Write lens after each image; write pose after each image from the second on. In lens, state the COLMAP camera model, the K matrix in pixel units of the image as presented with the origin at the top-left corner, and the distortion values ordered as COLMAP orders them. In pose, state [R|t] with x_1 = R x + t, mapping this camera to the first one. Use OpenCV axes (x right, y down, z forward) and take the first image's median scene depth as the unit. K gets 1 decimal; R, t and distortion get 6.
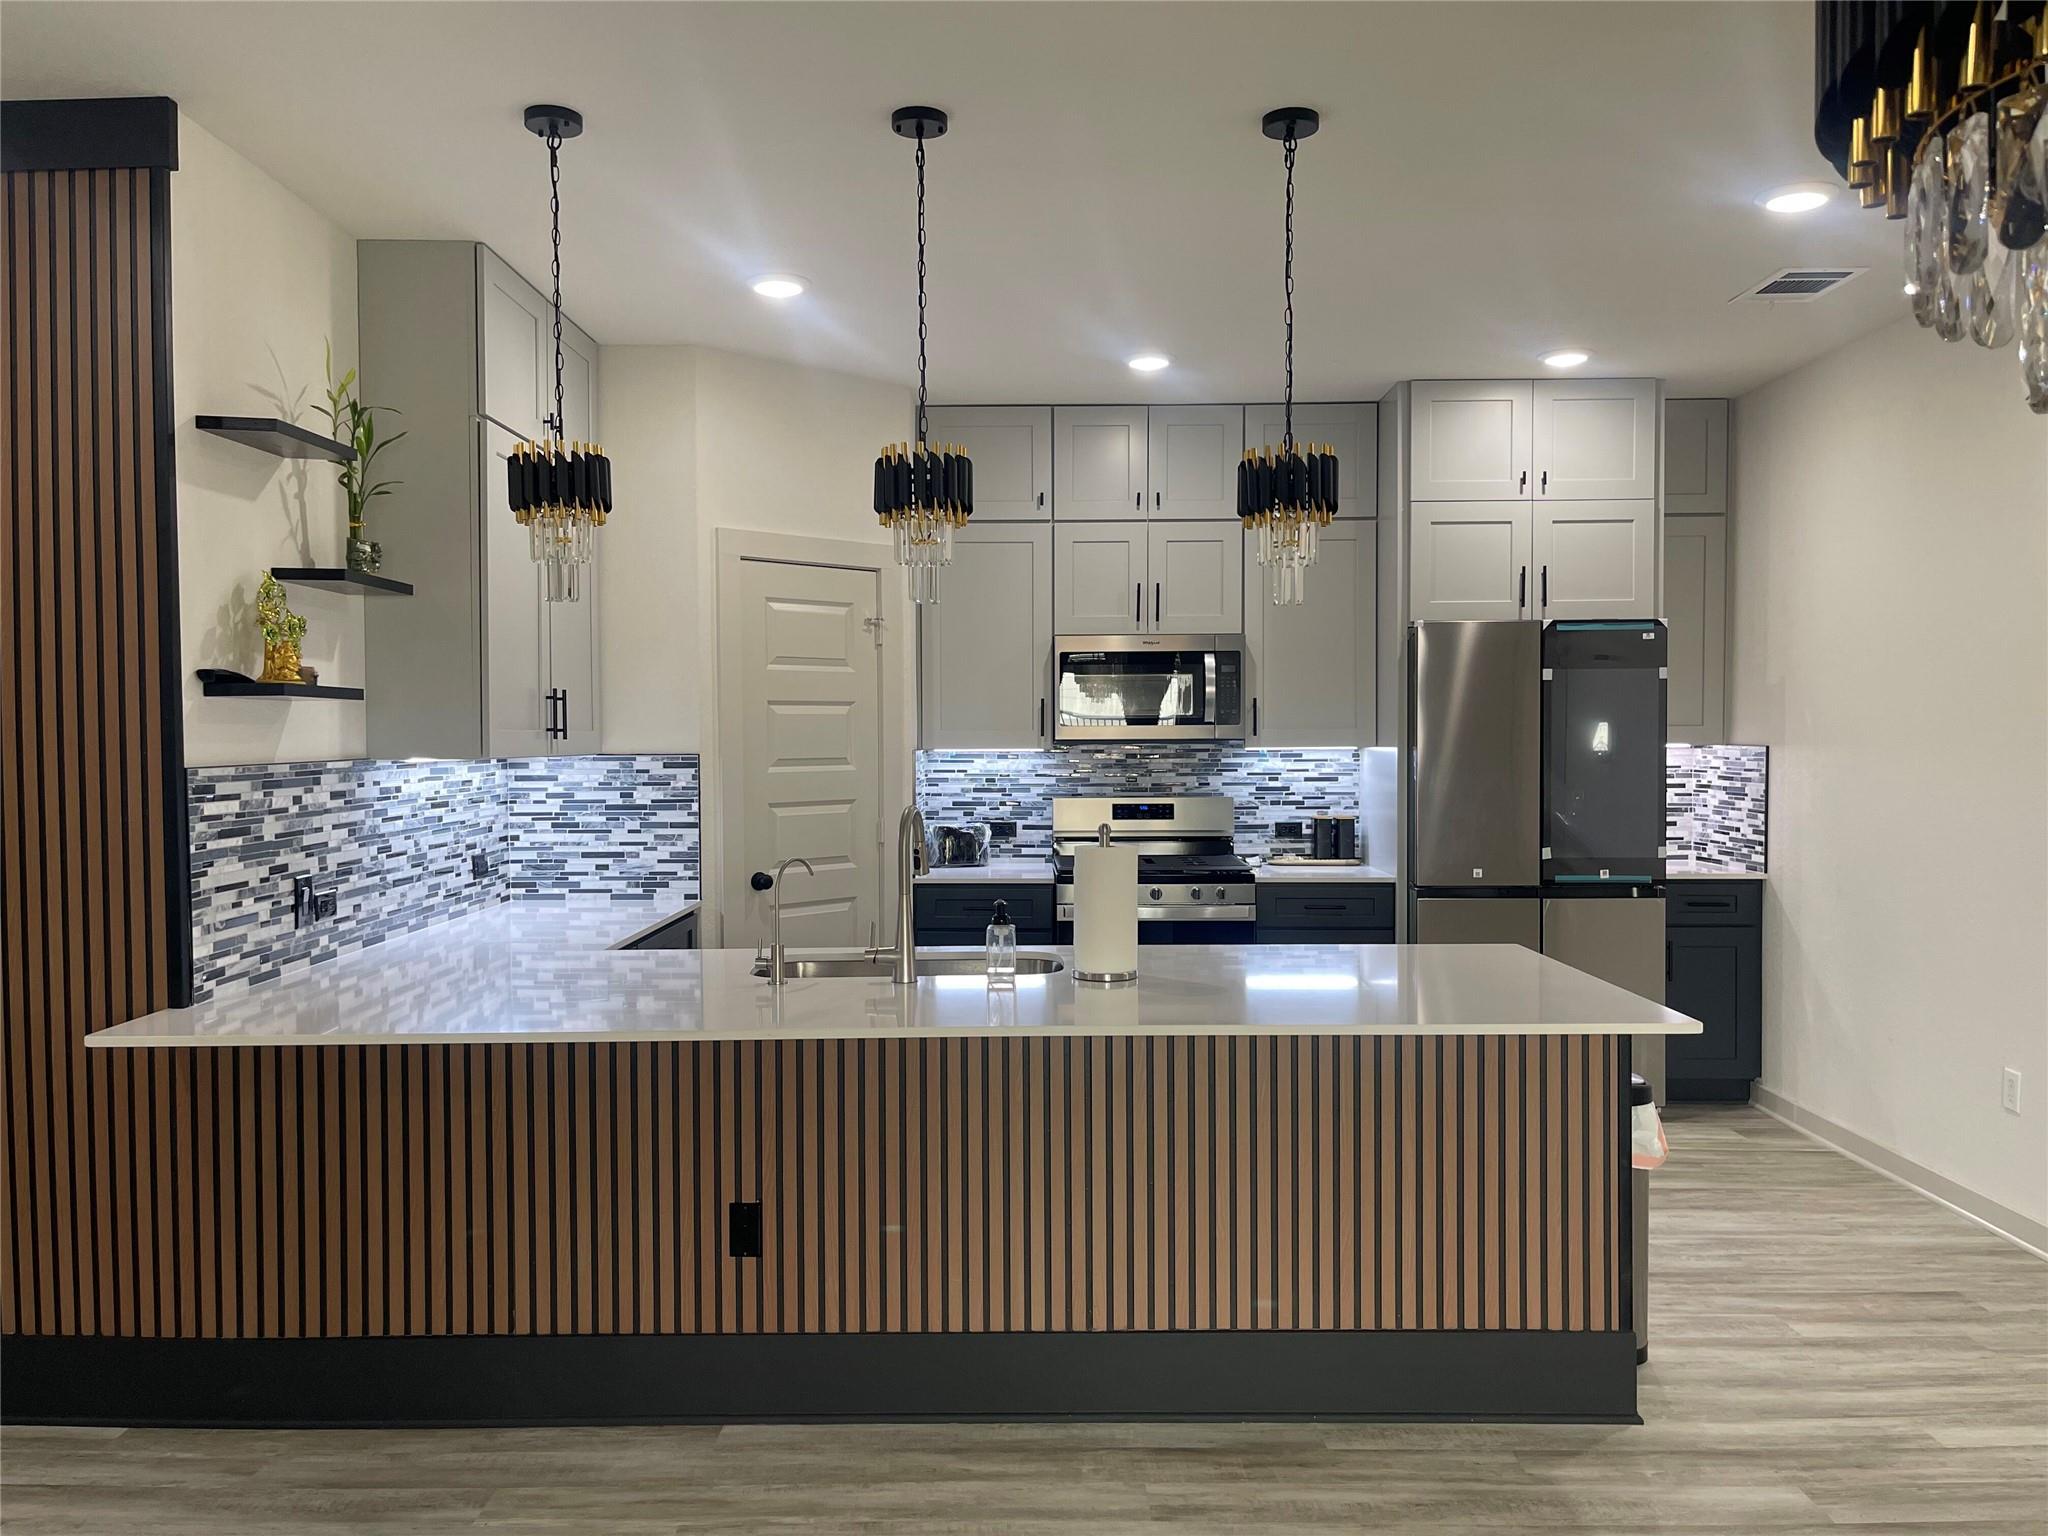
lens RADIAL K [[1546.5, 0, 1031.8], [0, 1546.5, 752.6], [0, 0, 1]] dist [0.051773, -0.063396]
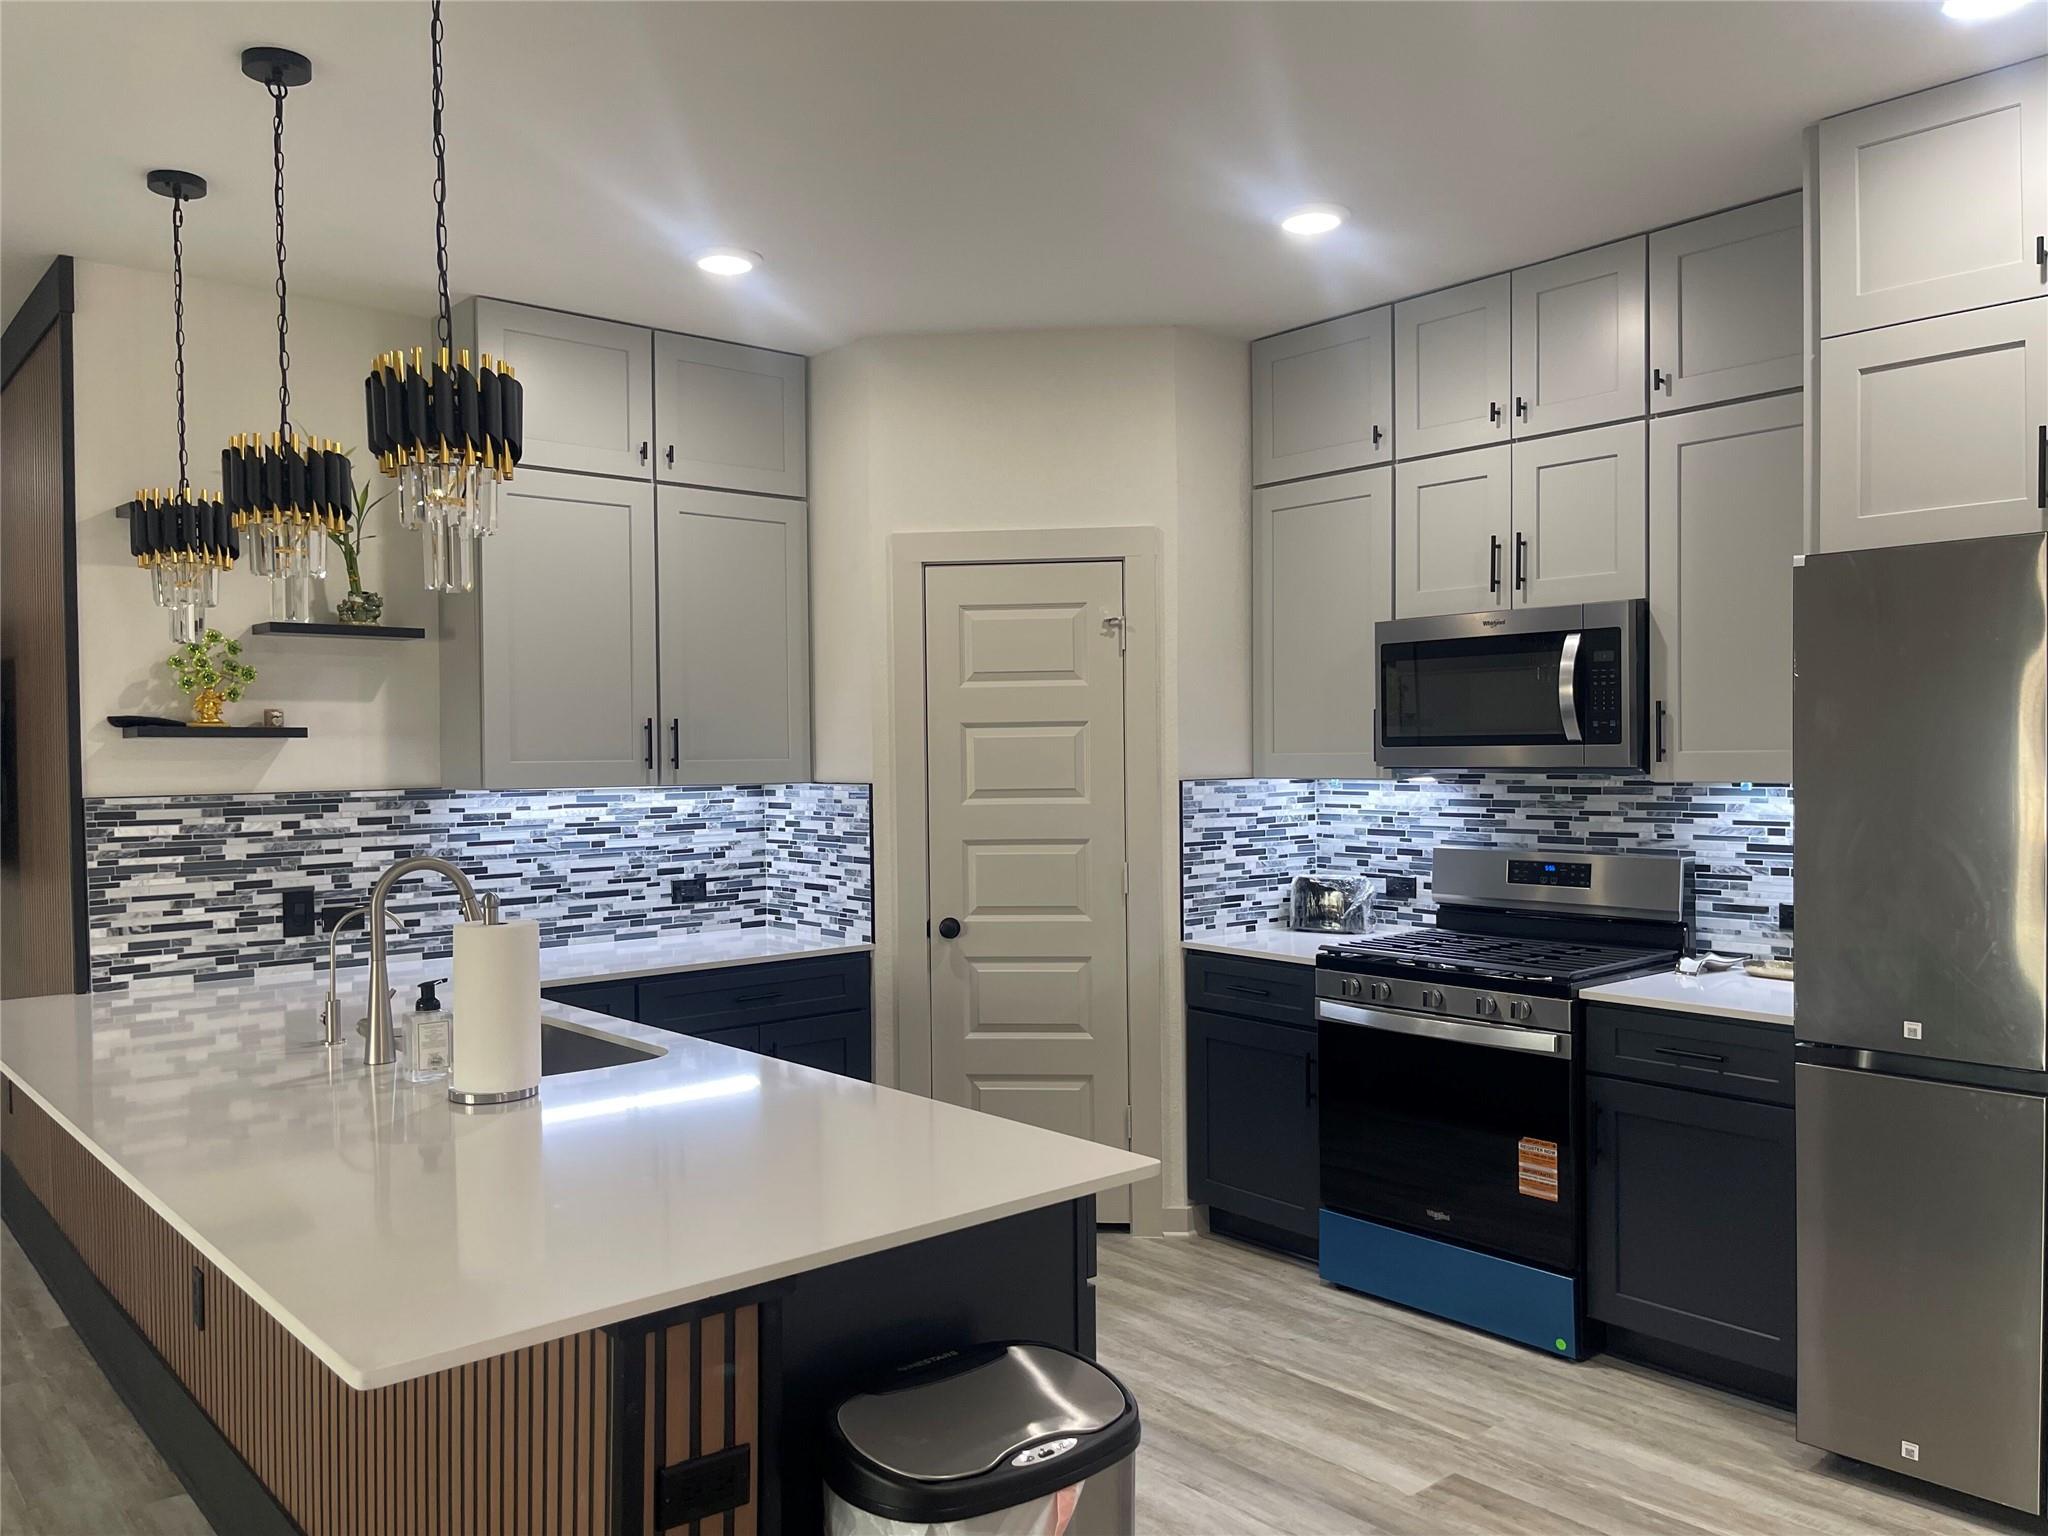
lens RADIAL K [[1546.5, 0, 1016.7], [0, 1546.5, 761.4], [0, 0, 1]] dist [0.051773, -0.063396]
pose [[0.645860, 0.002789, -0.763451, 0.536095], [-0.001724, 0.999996, 0.002194, -0.014223], [0.763454, -0.000101, 0.645863, 0.476323]]
